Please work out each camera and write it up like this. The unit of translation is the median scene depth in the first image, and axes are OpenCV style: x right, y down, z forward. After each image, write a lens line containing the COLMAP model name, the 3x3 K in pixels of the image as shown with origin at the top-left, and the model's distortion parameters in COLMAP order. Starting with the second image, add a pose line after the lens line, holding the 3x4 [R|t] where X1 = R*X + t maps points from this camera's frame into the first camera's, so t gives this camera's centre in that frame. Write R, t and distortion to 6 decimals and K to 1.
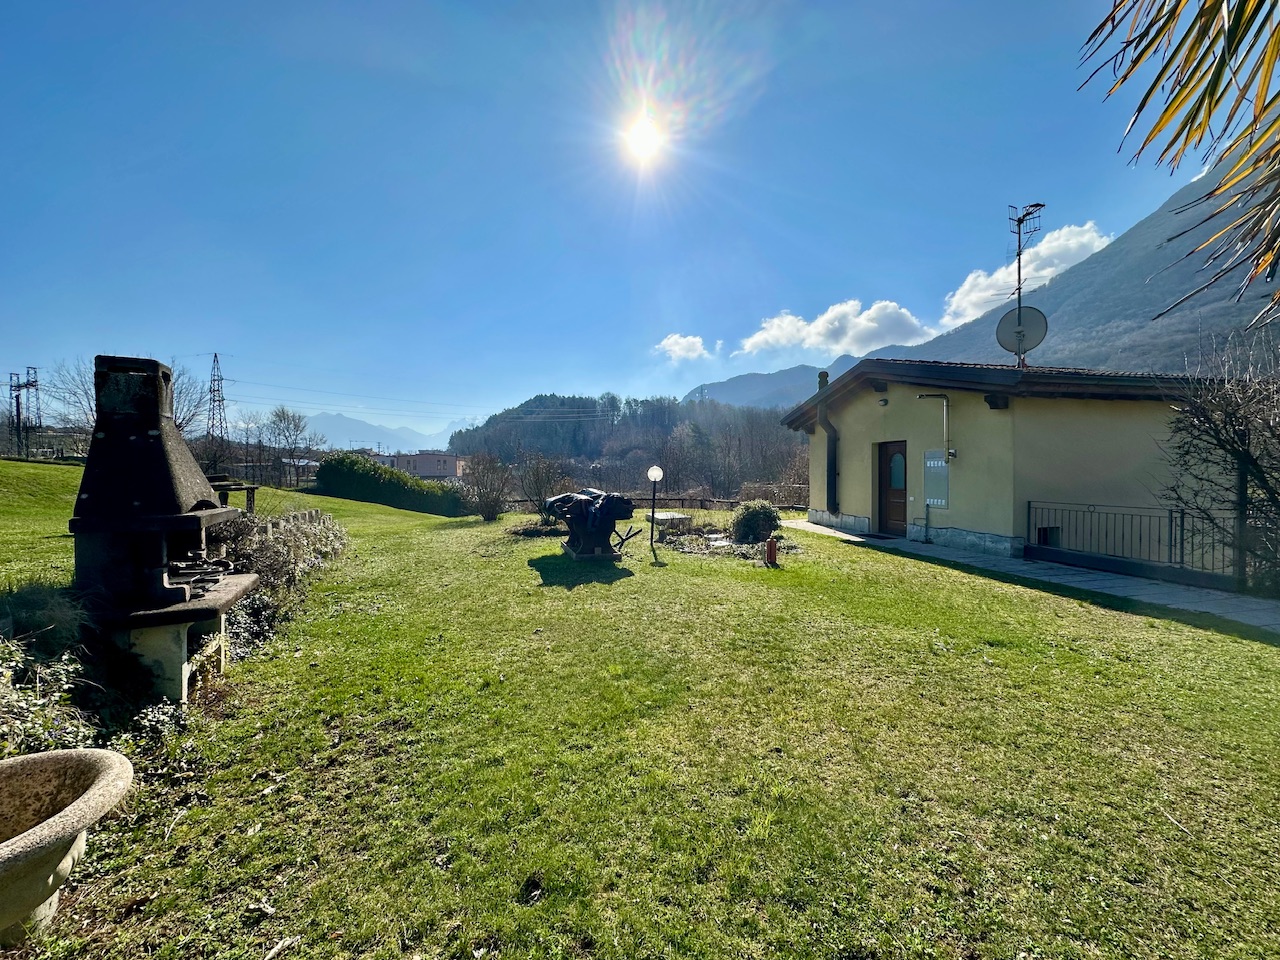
lens RADIAL K [[508.3, 0, 640.0], [0, 508.3, 480.0], [0, 0, 1]] dist [-0.000659, -0.000218]
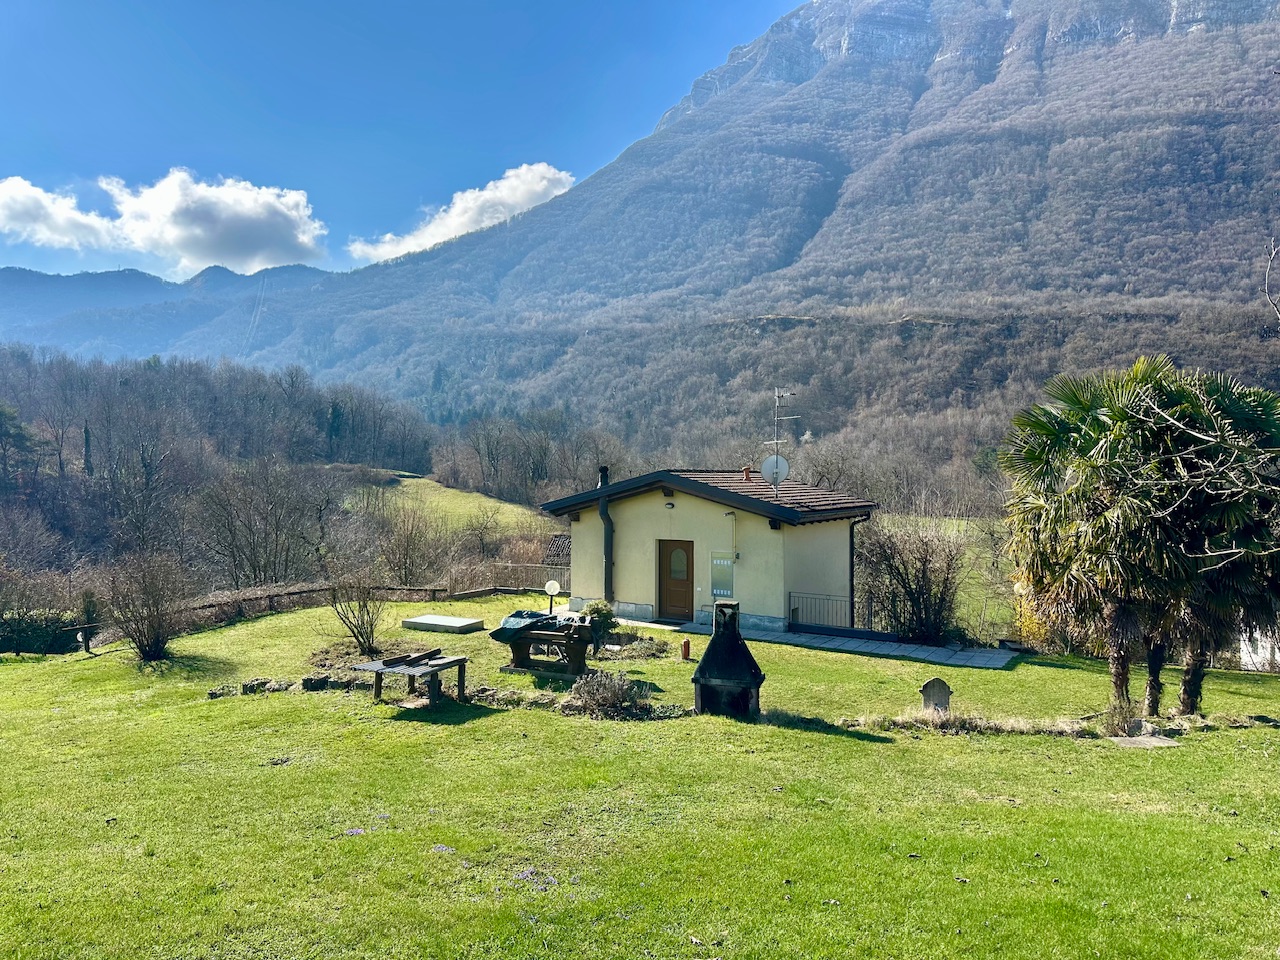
lens RADIAL K [[879.3, 0, 633.8], [0, 879.3, 496.8], [0, 0, 1]] dist [0.152273, -0.264126]
pose [[0.686156, -0.006036, 0.727429, -0.831504], [0.003591, 0.999981, 0.004910, -0.146767], [-0.727445, -0.000757, 0.686165, -0.255610]]
